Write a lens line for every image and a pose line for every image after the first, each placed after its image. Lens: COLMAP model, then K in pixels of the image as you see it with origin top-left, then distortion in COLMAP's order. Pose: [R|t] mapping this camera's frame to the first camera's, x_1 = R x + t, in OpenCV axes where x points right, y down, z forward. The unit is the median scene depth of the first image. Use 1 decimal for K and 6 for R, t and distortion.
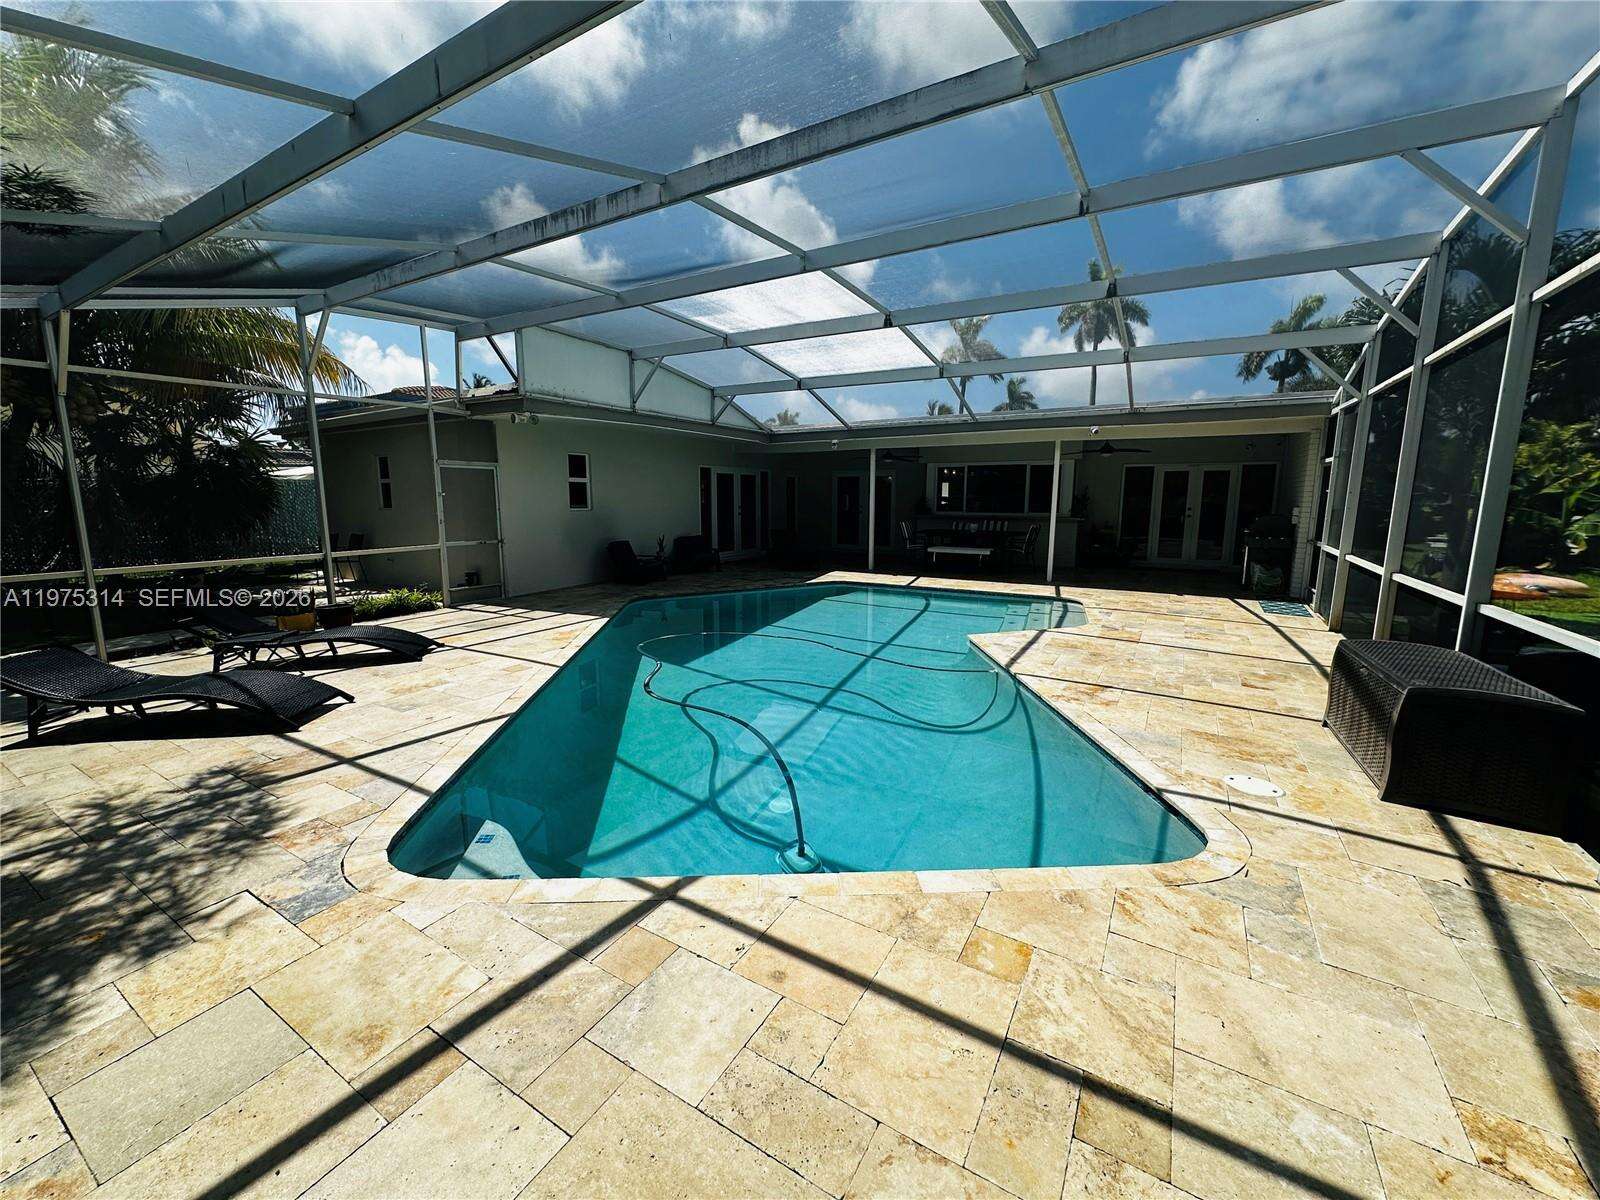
lens RADIAL K [[641.7, 0, 802.5], [0, 641.7, 600.9], [0, 0, 1]] dist [-0.004618, -0.000251]
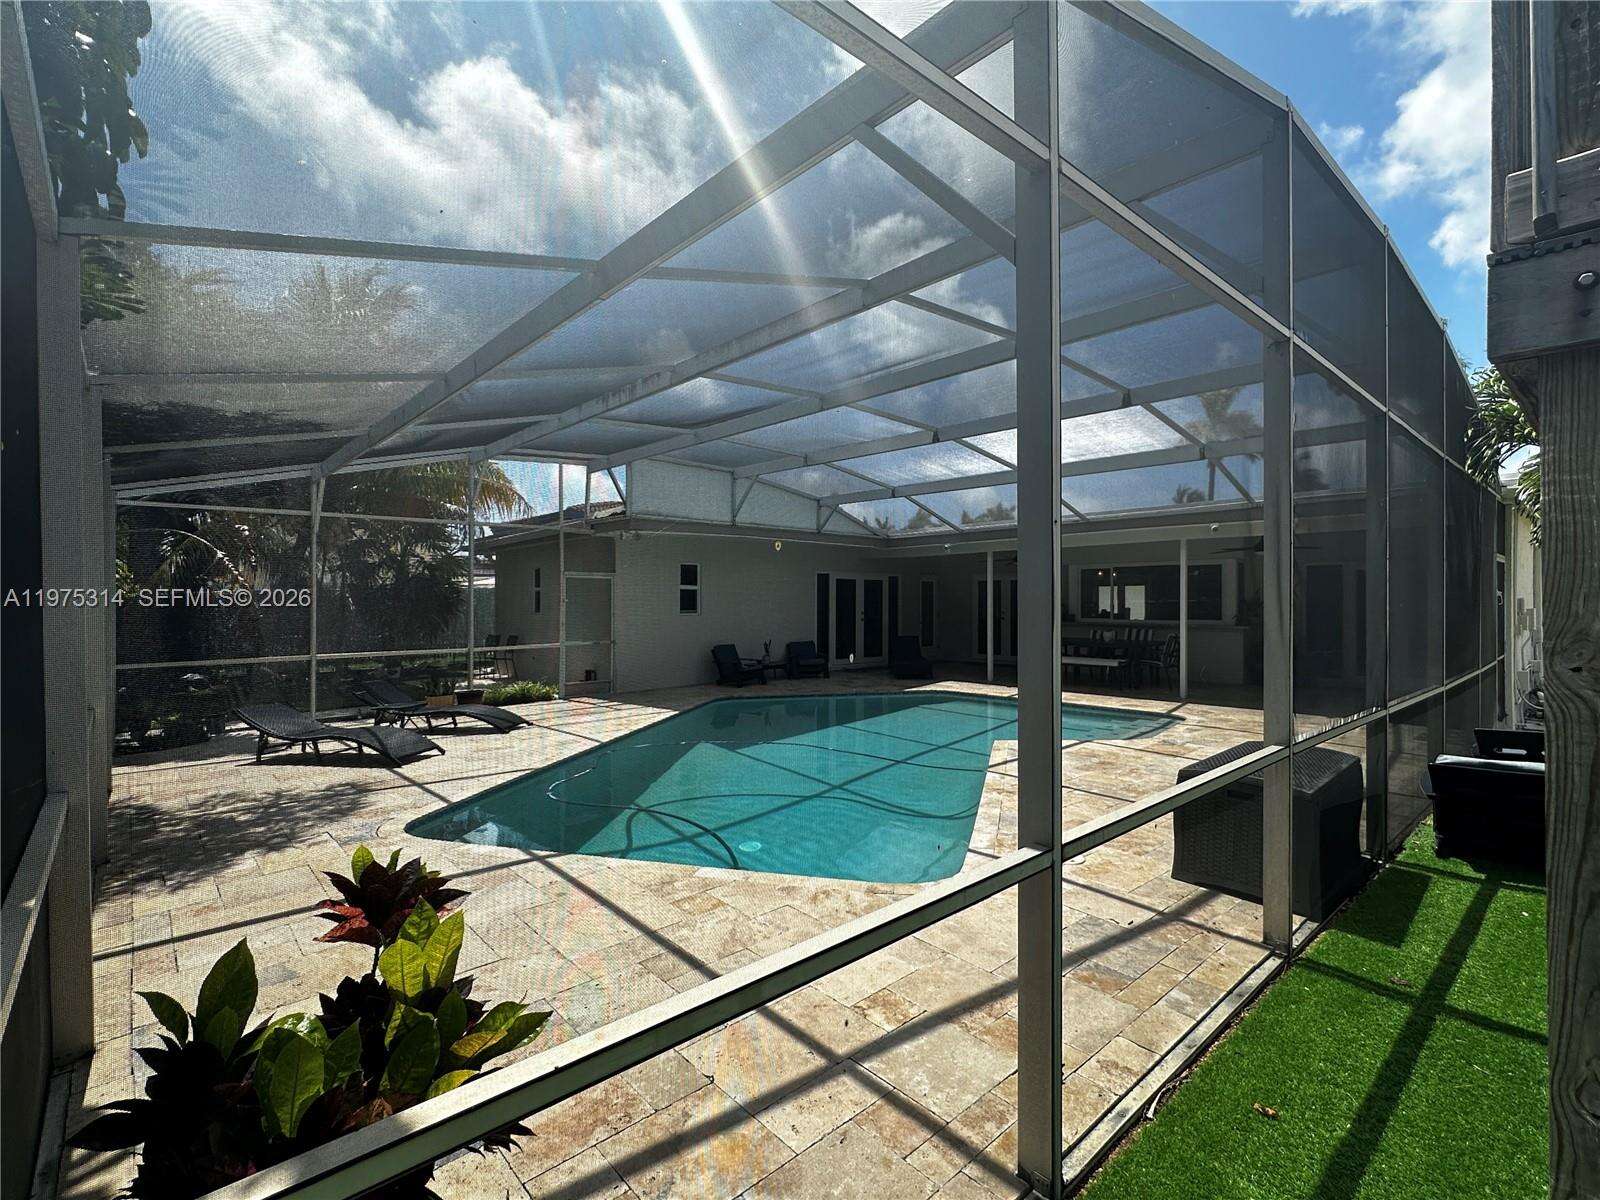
lens RADIAL K [[760.8, 0, 800.3], [0, 760.8, 596.9], [0, 0, 1]] dist [-0.003684, 0.001557]
pose [[0.953462, -0.004509, -0.301479, 0.271696], [-0.046702, 0.985612, -0.162441, 0.032972], [0.297874, 0.168961, 0.939533, -0.179102]]
